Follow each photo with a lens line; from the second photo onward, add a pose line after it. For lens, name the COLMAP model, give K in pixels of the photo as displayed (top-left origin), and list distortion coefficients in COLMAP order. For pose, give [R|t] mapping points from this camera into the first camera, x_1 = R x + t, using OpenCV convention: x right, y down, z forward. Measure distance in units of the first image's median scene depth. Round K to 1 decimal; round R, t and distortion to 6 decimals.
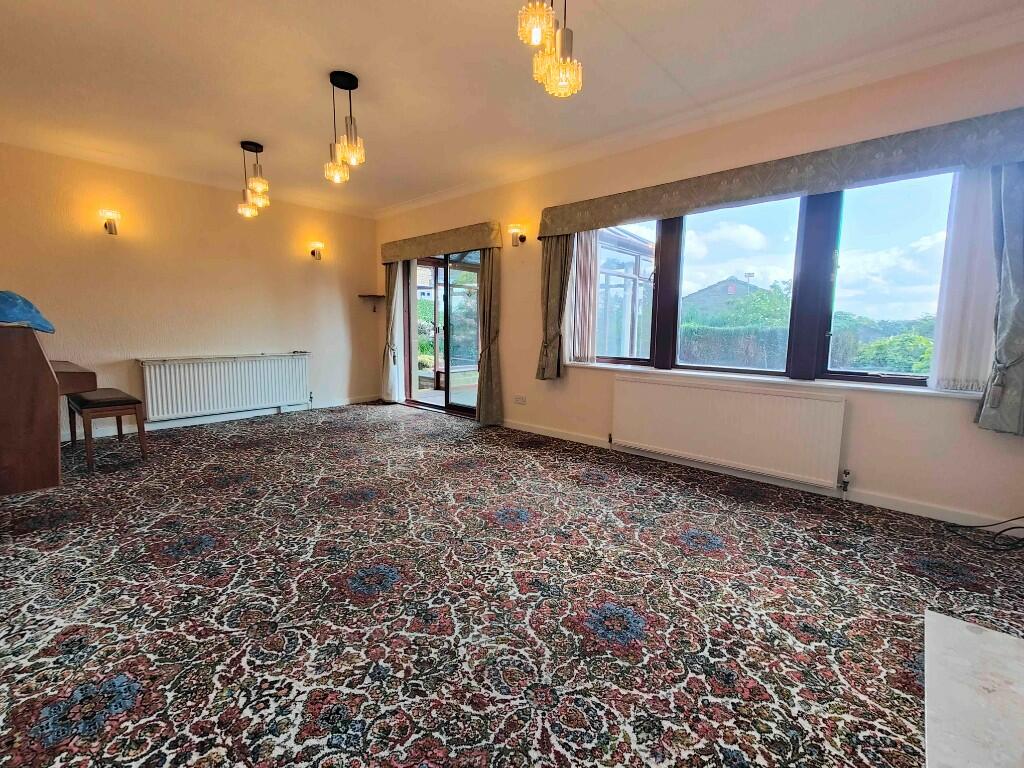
lens RADIAL K [[450.8, 0, 511.2], [0, 450.8, 381.1], [0, 0, 1]] dist [-0.025265, -0.000498]
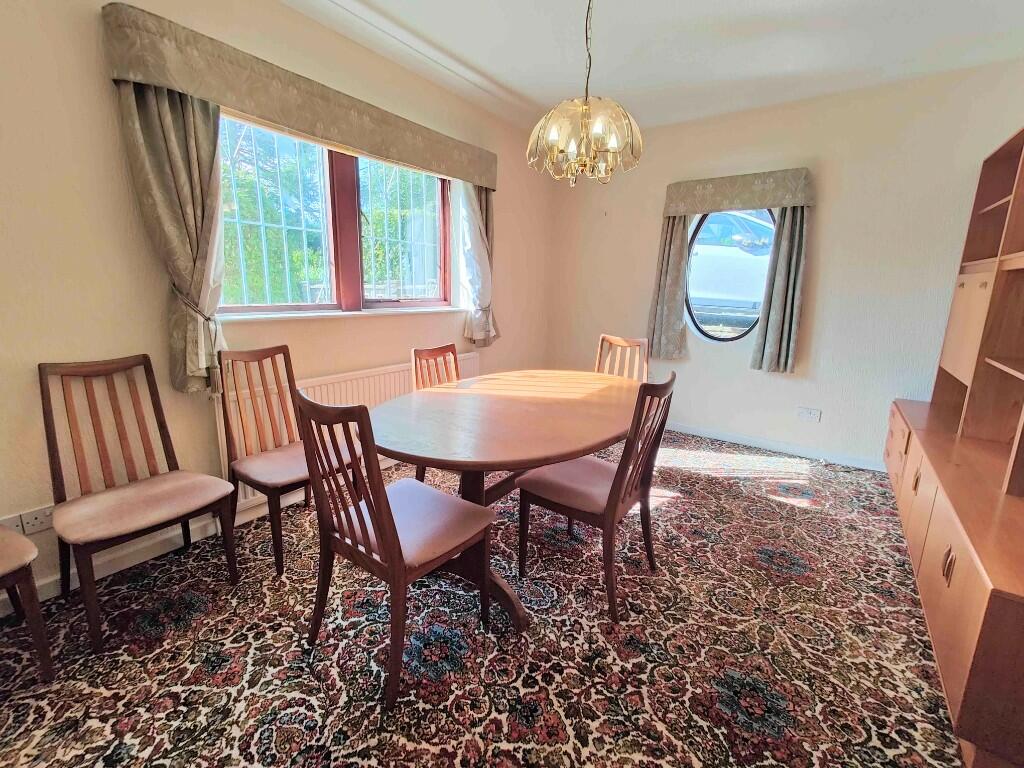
lens RADIAL K [[450.8, 0, 512.0], [0, 450.8, 381.9], [0, 0, 1]] dist [-0.025265, -0.000498]
pose [[0.995365, -0.014651, 0.095051, -0.062632], [0.004555, 0.994401, 0.105576, -0.092833], [-0.096065, -0.104653, 0.989858, -0.378558]]
